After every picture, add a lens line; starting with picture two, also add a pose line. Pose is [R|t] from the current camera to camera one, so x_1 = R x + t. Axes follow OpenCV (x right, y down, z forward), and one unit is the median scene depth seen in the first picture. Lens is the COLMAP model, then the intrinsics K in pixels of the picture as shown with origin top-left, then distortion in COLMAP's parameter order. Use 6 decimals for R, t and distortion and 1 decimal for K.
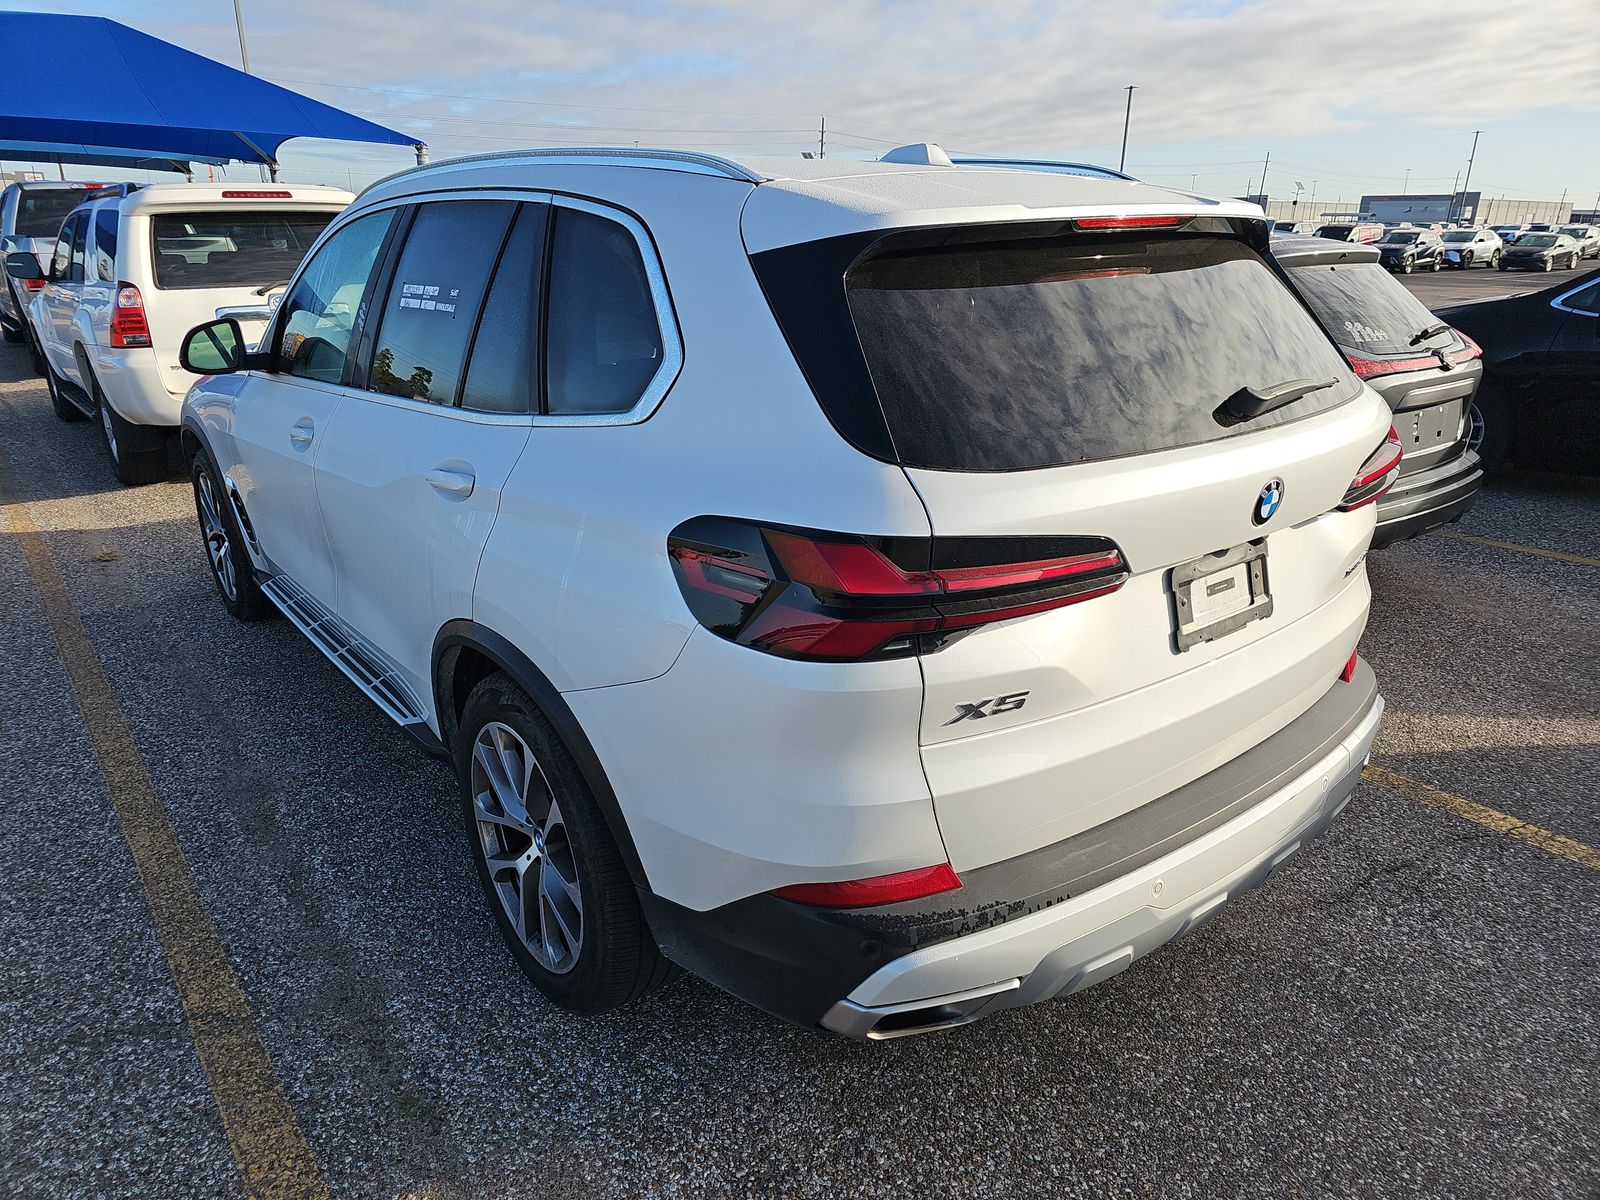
lens RADIAL K [[1073.5, 0, 788.3], [0, 1073.5, 592.4], [0, 0, 1]] dist [0.029176, -0.020093]
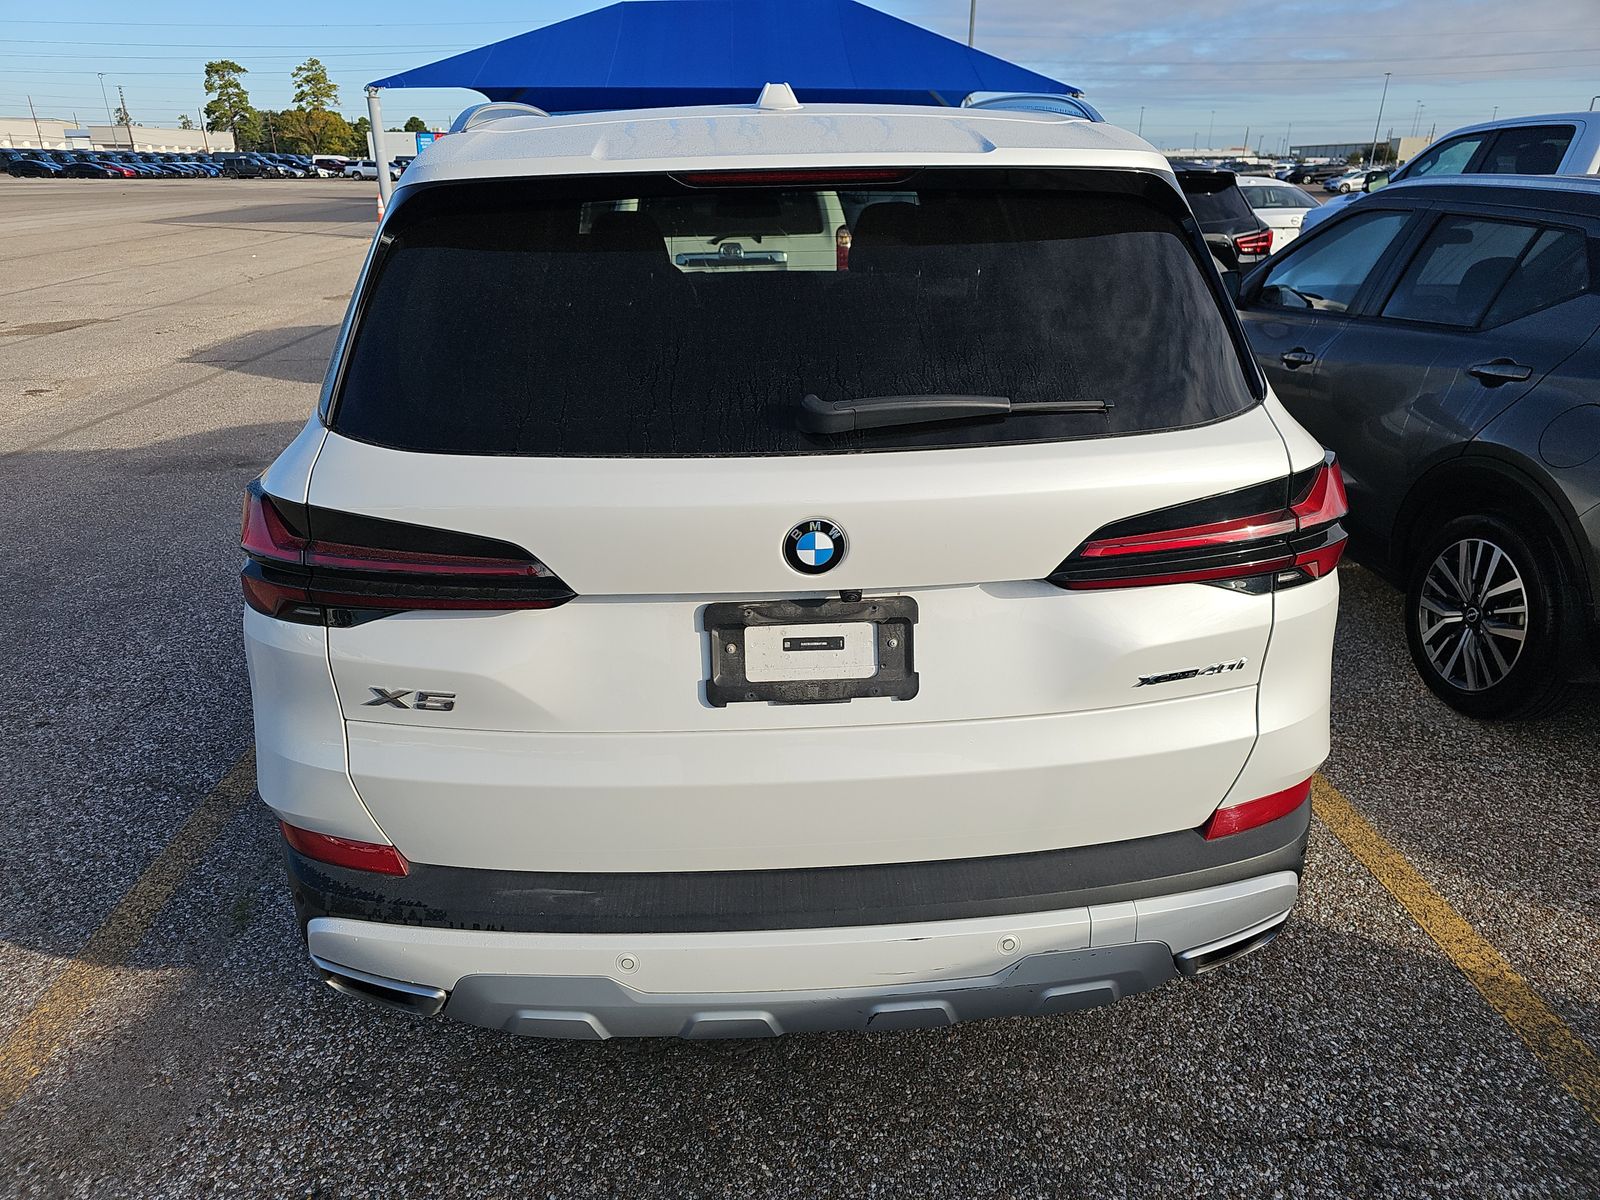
lens RADIAL K [[1073.5, 0, 793.7], [0, 1073.5, 602.9], [0, 0, 1]] dist [0.029176, -0.020093]
pose [[0.815369, 0.204535, -0.541608, 0.790511], [-0.177825, 0.978770, 0.101917, -0.109602], [0.550955, 0.013212, 0.834430, 0.326564]]
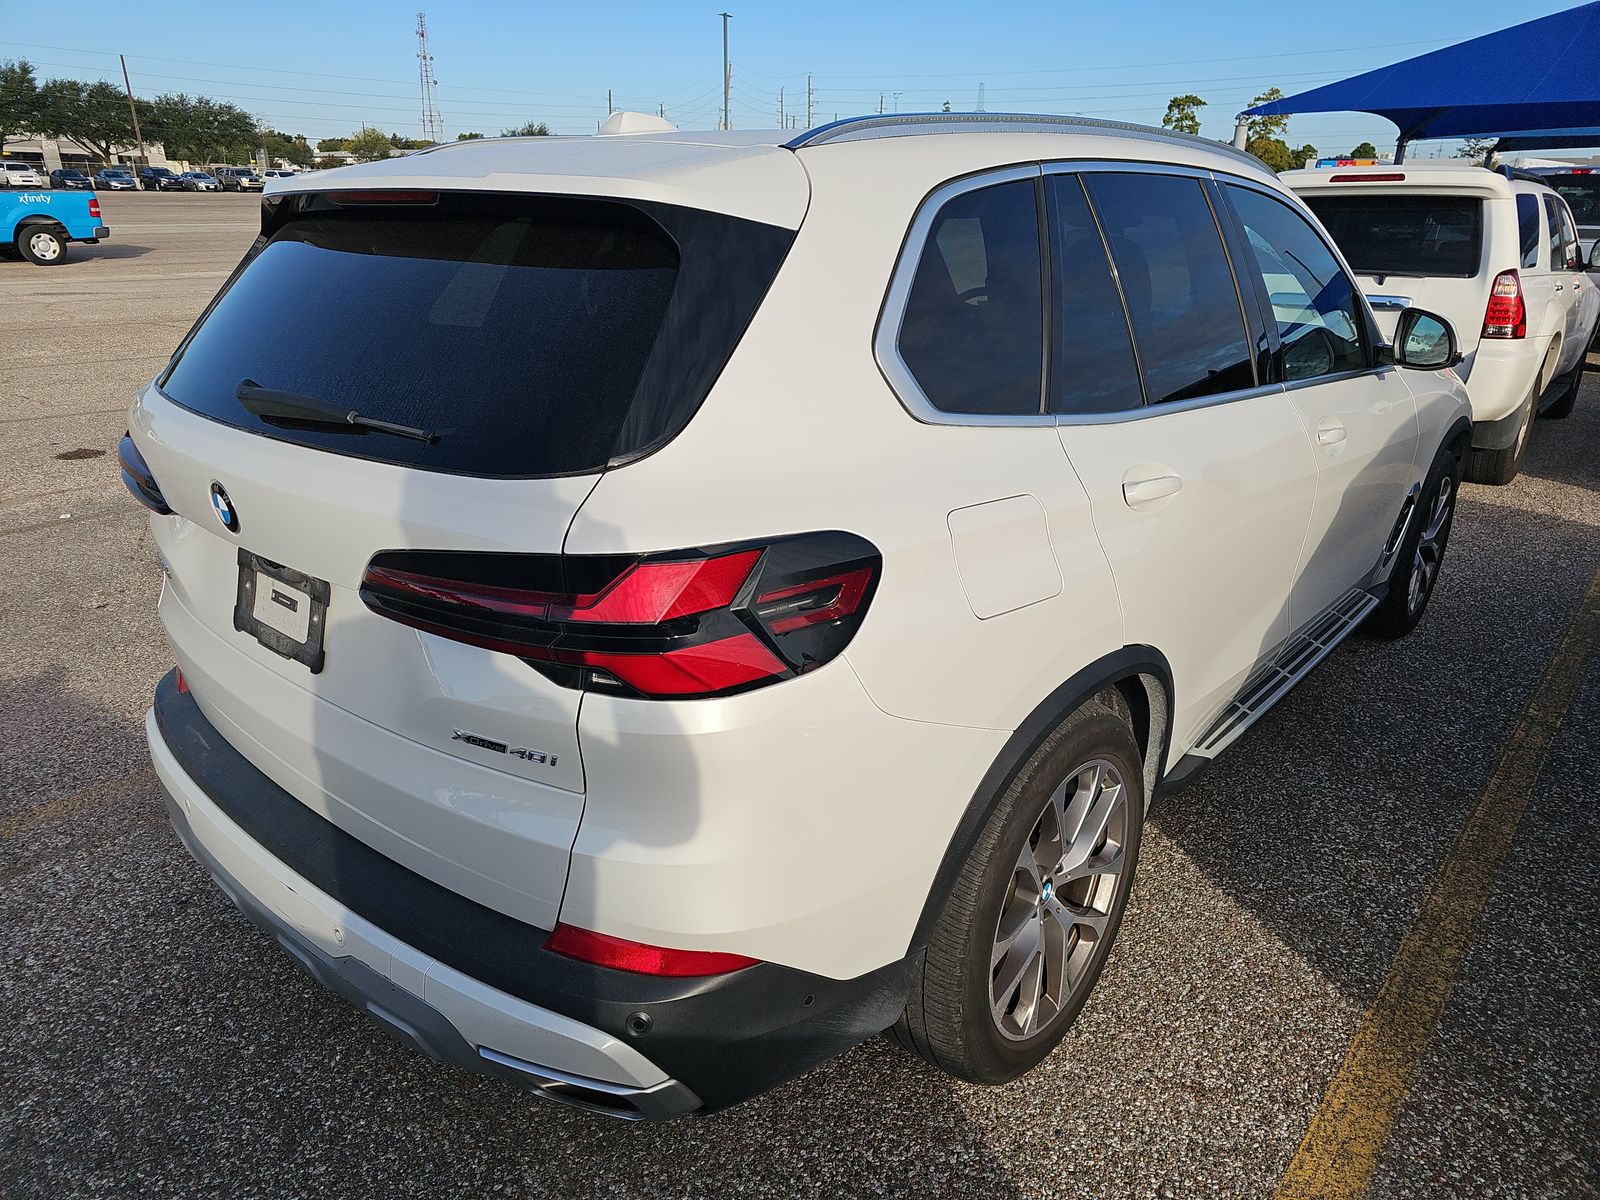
lens RADIAL K [[1073.5, 0, 799.4], [0, 1073.5, 608.4], [0, 0, 1]] dist [0.029176, -0.020093]
pose [[0.173355, 0.345011, -0.922451, 1.280725], [-0.326062, 0.903916, 0.276802, -0.381179], [0.929318, 0.252791, 0.269193, 1.131131]]
